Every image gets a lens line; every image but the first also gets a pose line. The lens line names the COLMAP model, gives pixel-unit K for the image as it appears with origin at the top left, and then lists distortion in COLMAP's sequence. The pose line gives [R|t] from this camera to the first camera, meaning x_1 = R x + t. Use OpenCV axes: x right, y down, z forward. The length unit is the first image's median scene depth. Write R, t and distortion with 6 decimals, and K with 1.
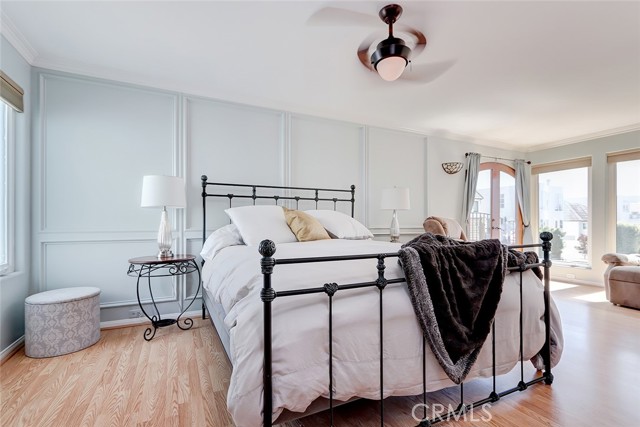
lens RADIAL K [[291.6, 0, 309.9], [0, 291.6, 225.5], [0, 0, 1]] dist [0.006507, 0.000441]
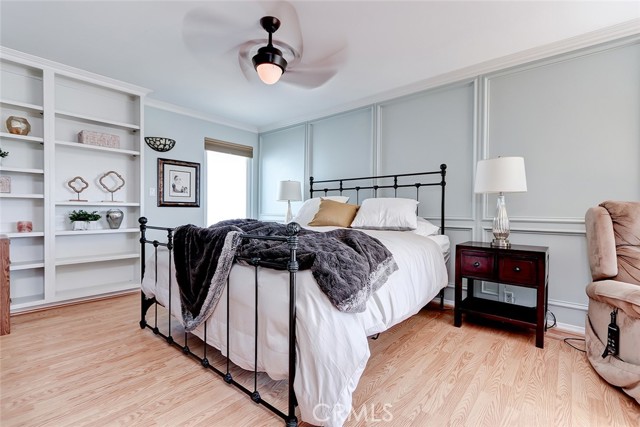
lens RADIAL K [[291.6, 0, 317.8], [0, 291.6, 210.8], [0, 0, 1]] dist [0.006507, 0.000441]
pose [[0.419327, 0.003892, -0.907827, 0.857706], [-0.013818, 0.999902, -0.002095, -0.008058], [0.907730, 0.013423, 0.419340, 0.434544]]
